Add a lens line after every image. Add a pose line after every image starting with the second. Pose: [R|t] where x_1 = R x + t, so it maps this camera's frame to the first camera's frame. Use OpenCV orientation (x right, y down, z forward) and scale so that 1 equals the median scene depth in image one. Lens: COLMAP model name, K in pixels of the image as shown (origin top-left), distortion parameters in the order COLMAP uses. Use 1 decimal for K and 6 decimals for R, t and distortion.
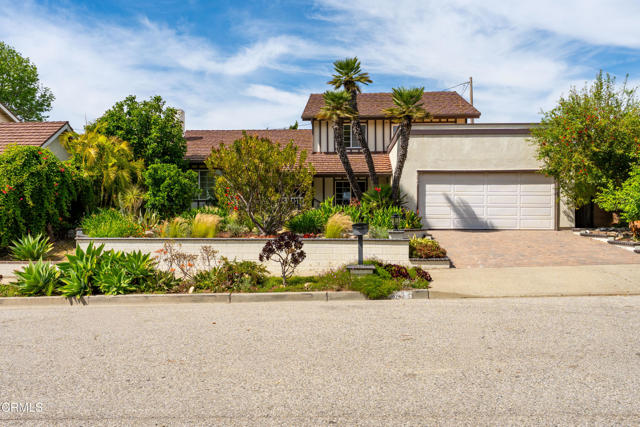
lens RADIAL K [[516.3, 0, 320.0], [0, 516.3, 213.5], [0, 0, 1]] dist [-0.001974, -0.000393]
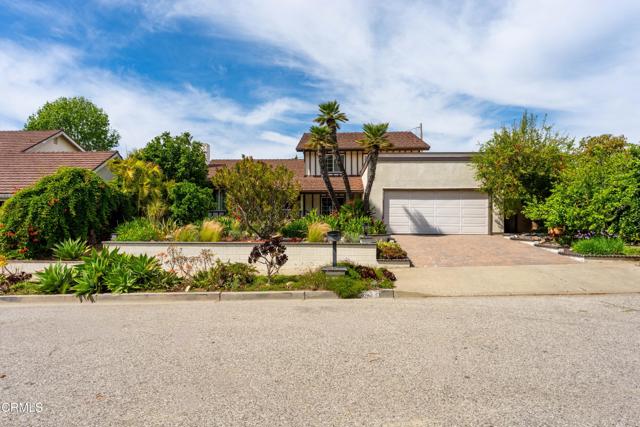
lens RADIAL K [[350.3, 0, 320.0], [0, 350.3, 221.4], [0, 0, 1]] dist [0.000696, 0.000049]
pose [[0.999934, 0.001780, 0.011359, 0.023258], [-0.001798, 0.999997, 0.001601, -0.002352], [-0.011357, -0.001621, 0.999934, 0.137031]]
